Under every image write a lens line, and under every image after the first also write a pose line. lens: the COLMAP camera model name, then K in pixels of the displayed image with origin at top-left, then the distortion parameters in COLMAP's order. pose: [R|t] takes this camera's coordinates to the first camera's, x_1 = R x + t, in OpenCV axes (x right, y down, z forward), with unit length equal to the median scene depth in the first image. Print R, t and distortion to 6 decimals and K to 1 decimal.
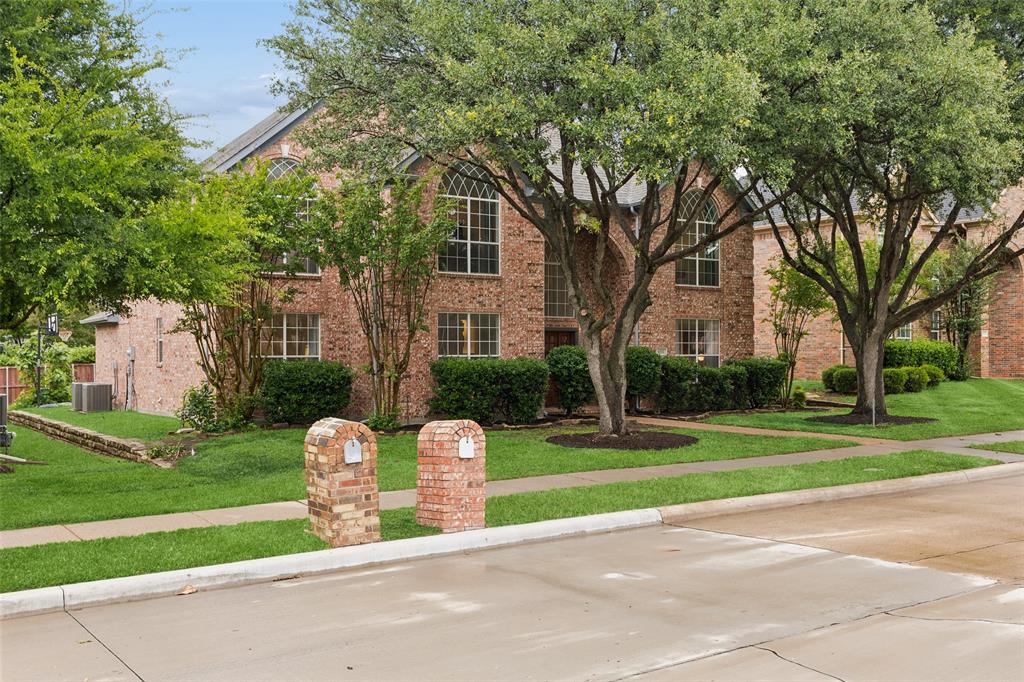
lens RADIAL K [[965.9, 0, 512.0], [0, 965.9, 341.0], [0, 0, 1]] dist [-0.003426, -0.003001]
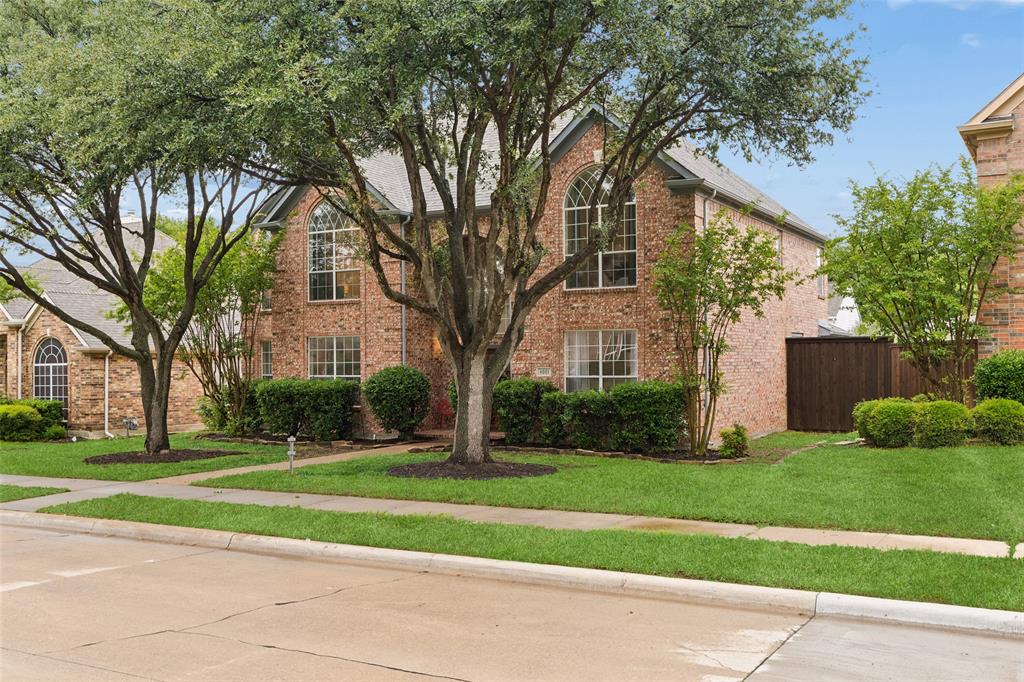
lens RADIAL K [[965.9, 0, 512.0], [0, 965.9, 341.0], [0, 0, 1]] dist [-0.003426, -0.003001]
pose [[0.439155, -0.027810, -0.897981, 0.978522], [0.010824, 0.999612, -0.025665, 0.005832], [0.898346, 0.001551, 0.439285, 0.674658]]
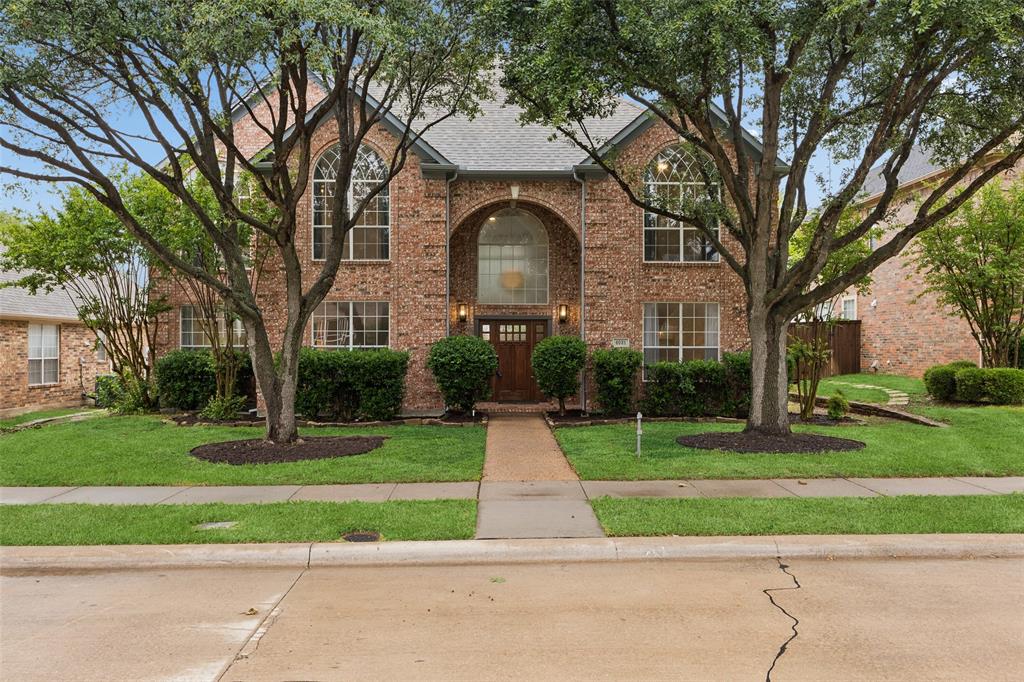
lens RADIAL K [[856.9, 0, 512.7], [0, 856.9, 322.3], [0, 0, 1]] dist [0.052997, 0.000160]
pose [[0.841502, -0.009607, -0.540169, 0.526265], [0.002964, 0.999909, -0.013166, 0.003260], [0.540247, 0.009478, 0.841453, 0.358142]]
